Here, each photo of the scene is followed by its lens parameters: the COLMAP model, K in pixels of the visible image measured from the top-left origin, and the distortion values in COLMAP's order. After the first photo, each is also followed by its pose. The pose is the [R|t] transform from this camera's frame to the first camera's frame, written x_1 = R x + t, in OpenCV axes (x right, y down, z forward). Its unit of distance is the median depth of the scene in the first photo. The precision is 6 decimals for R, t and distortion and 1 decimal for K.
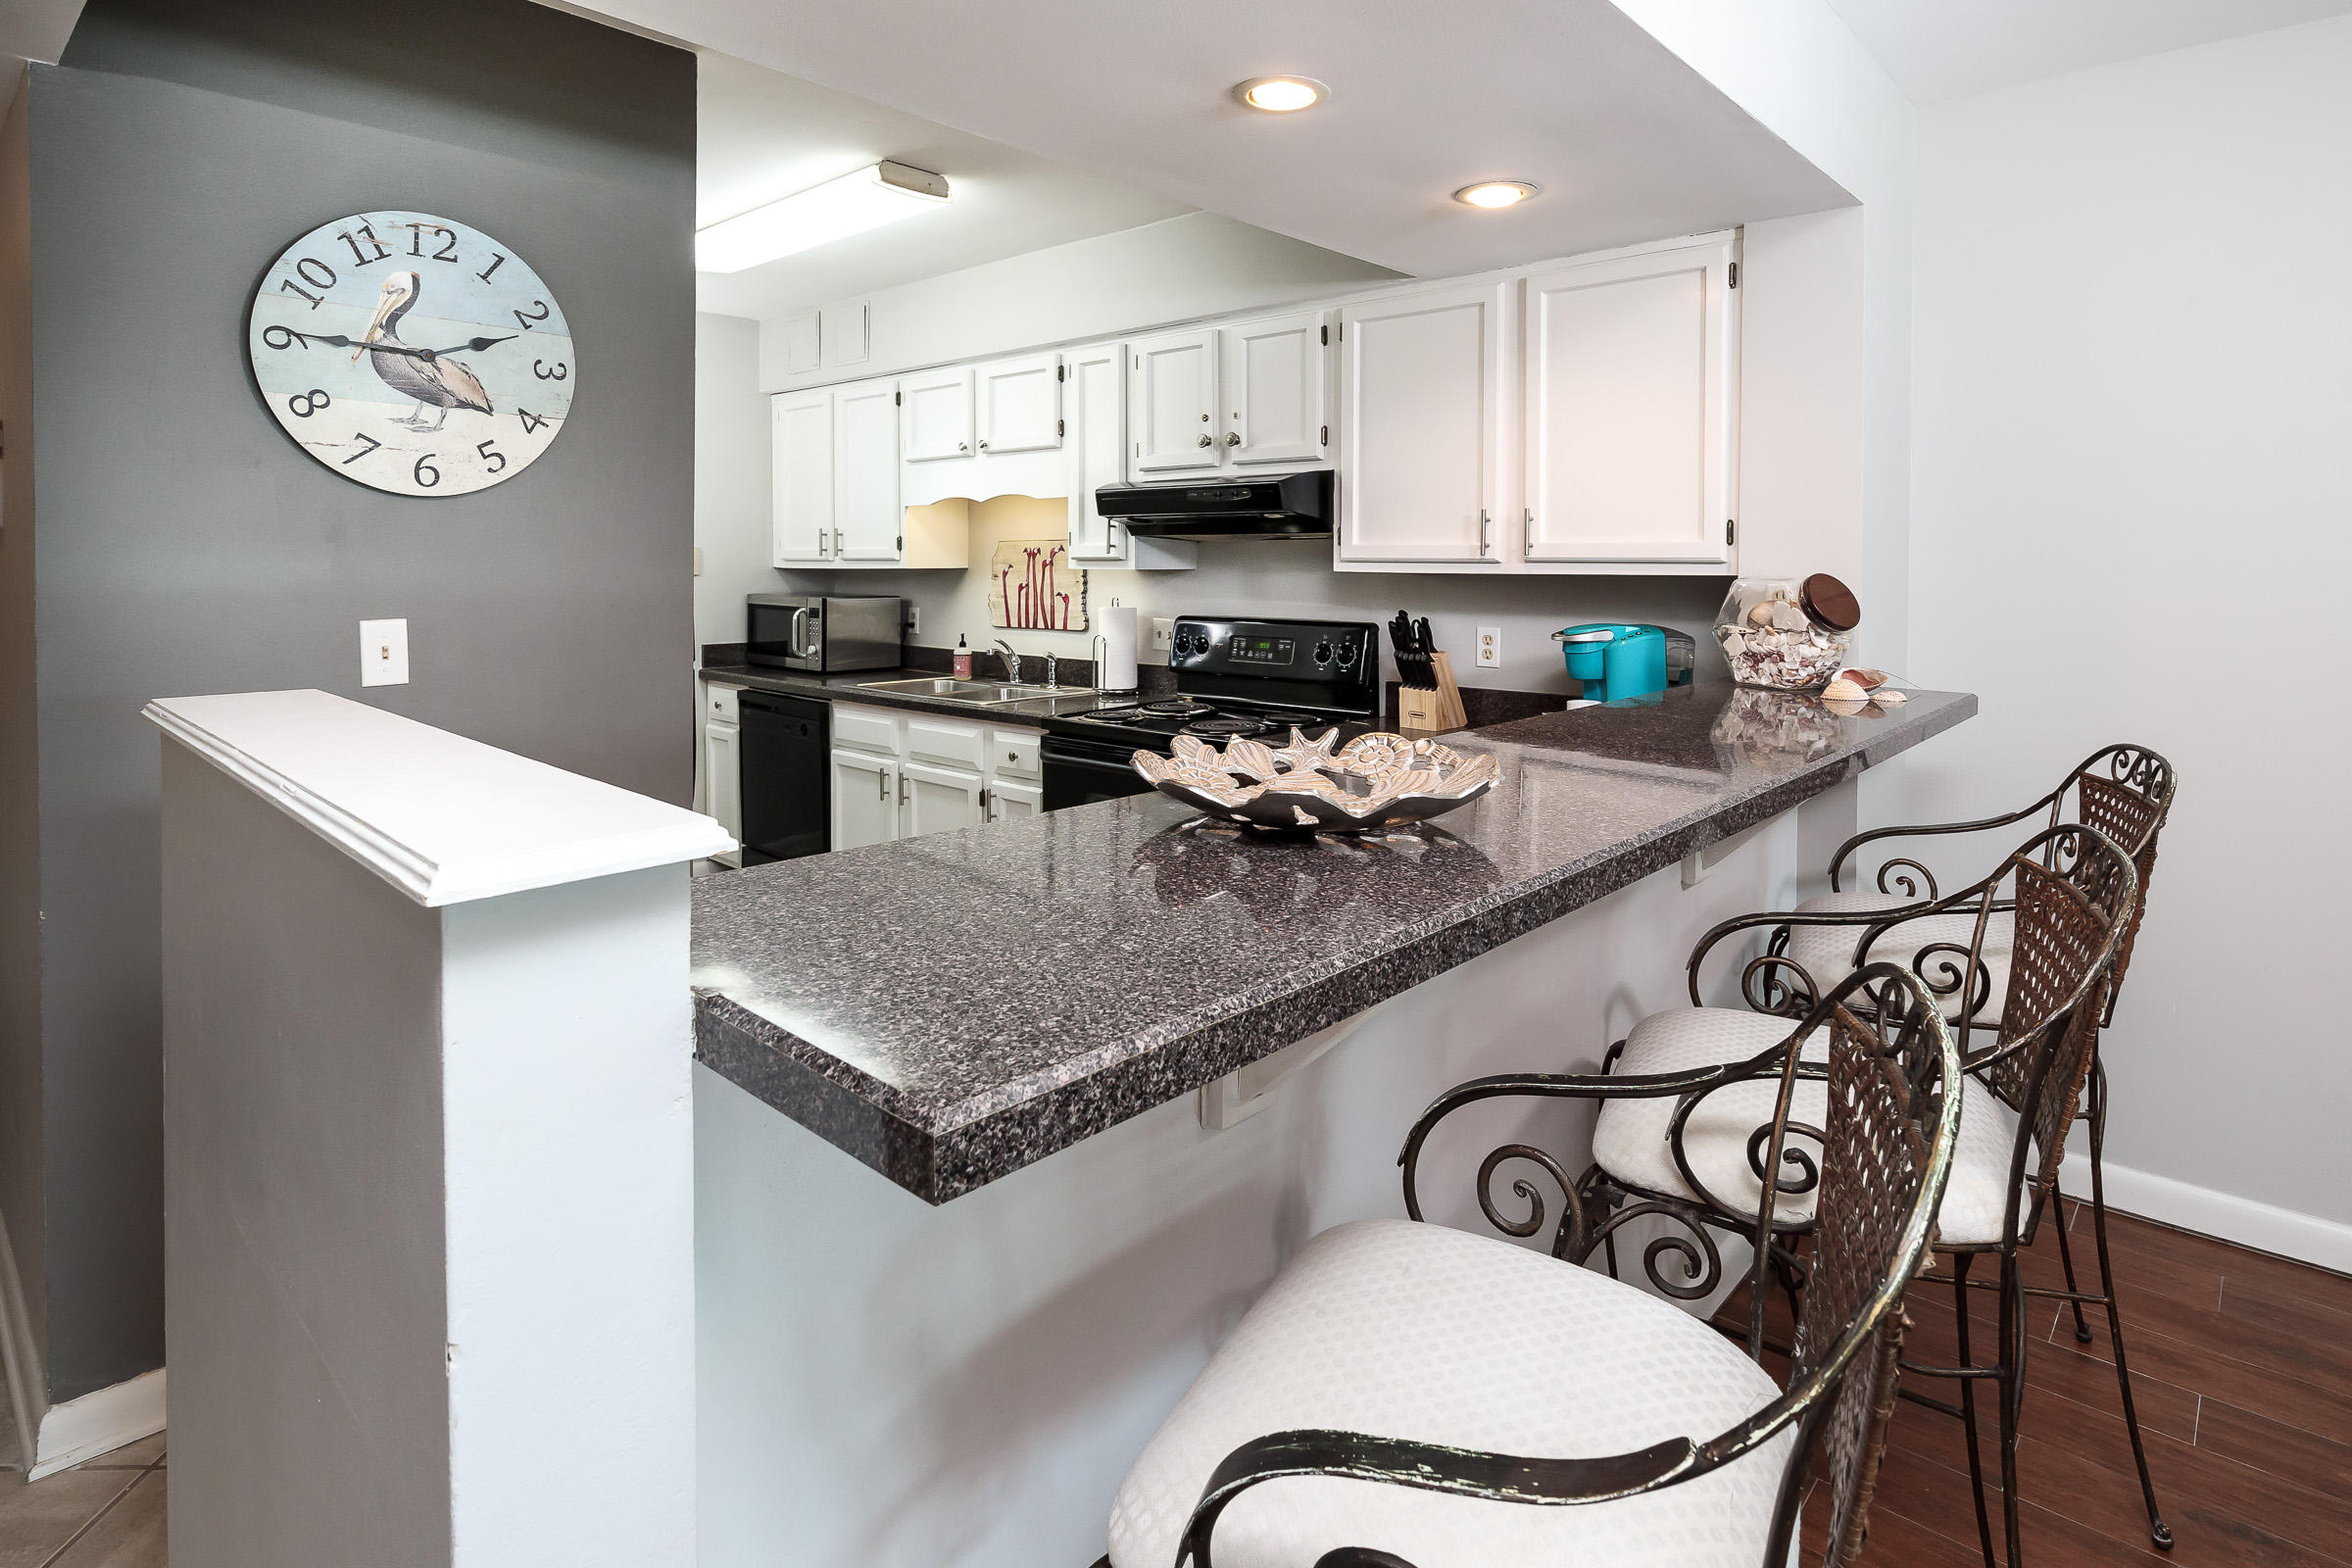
lens RADIAL K [[1228.4, 0, 1190.9], [0, 1228.4, 560.1], [0, 0, 1]] dist [-0.002847, -0.000376]
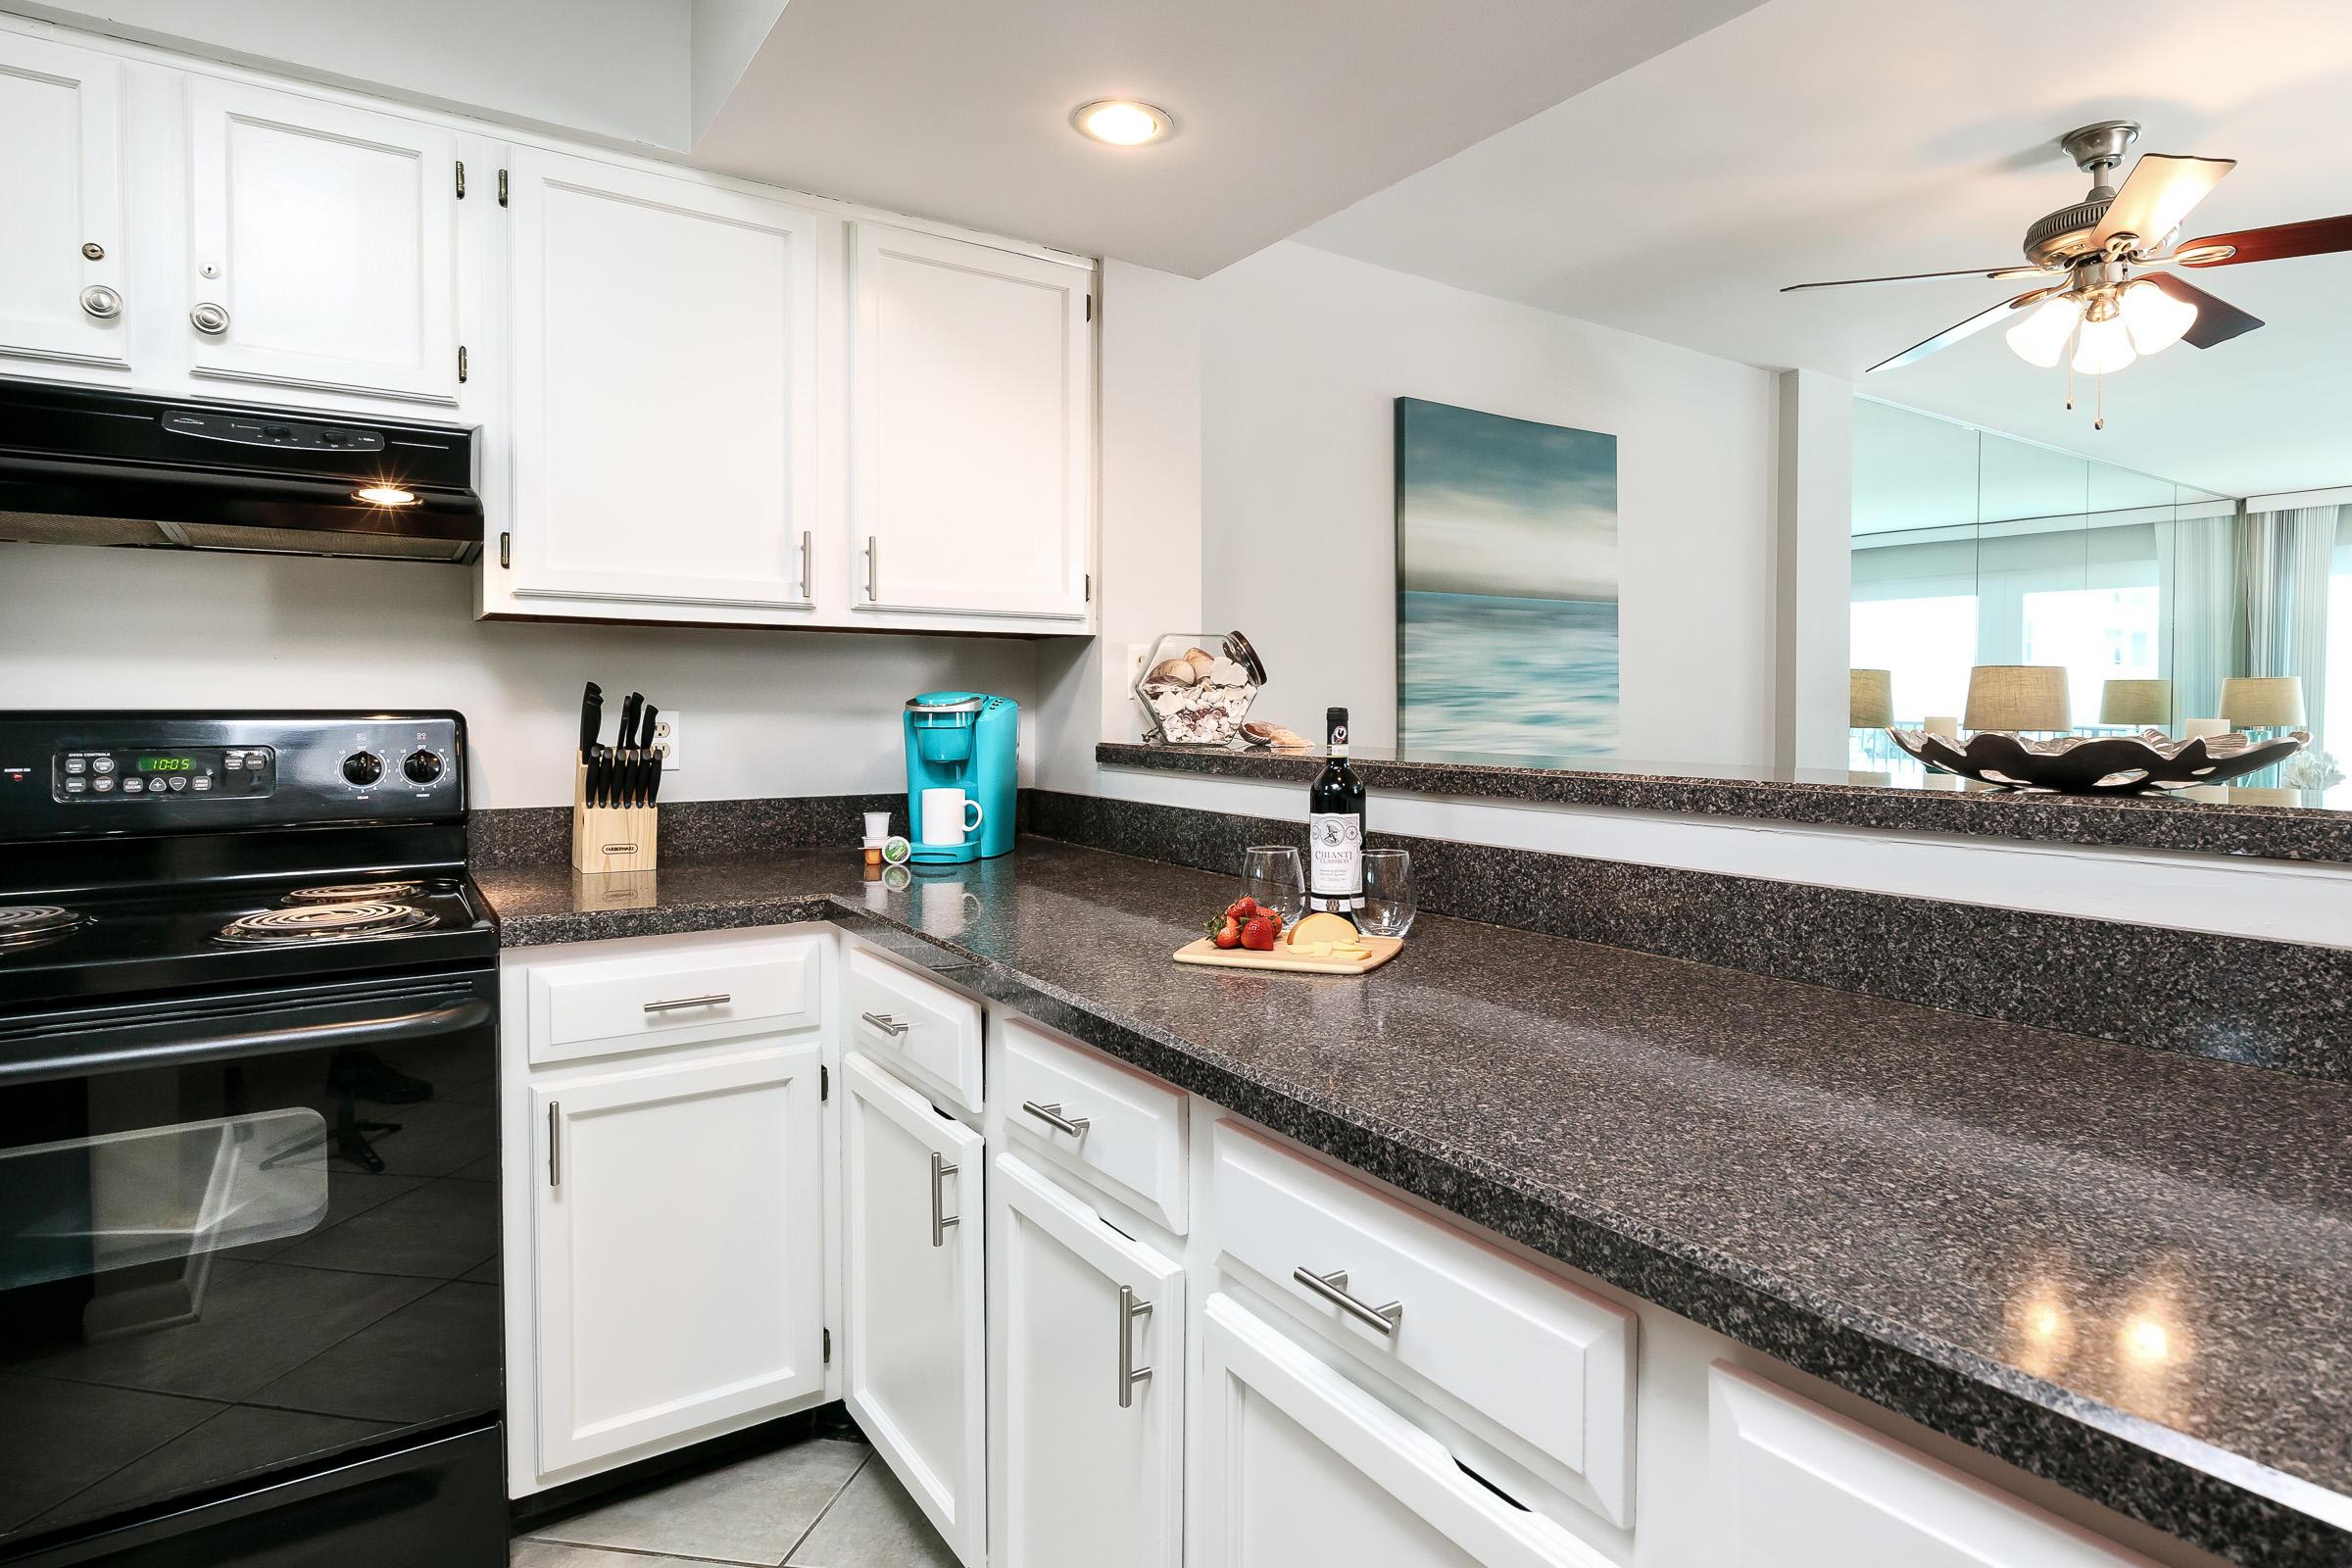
lens RADIAL K [[1230.1, 0, 1178.7], [0, 1230.1, 702.1], [0, 0, 1]] dist [-0.005634, -0.001122]
pose [[0.258407, 0.003953, 0.966028, -0.393743], [0.000826, 0.999990, -0.004313, 0.060871], [-0.966036, 0.001912, 0.258401, 0.631690]]
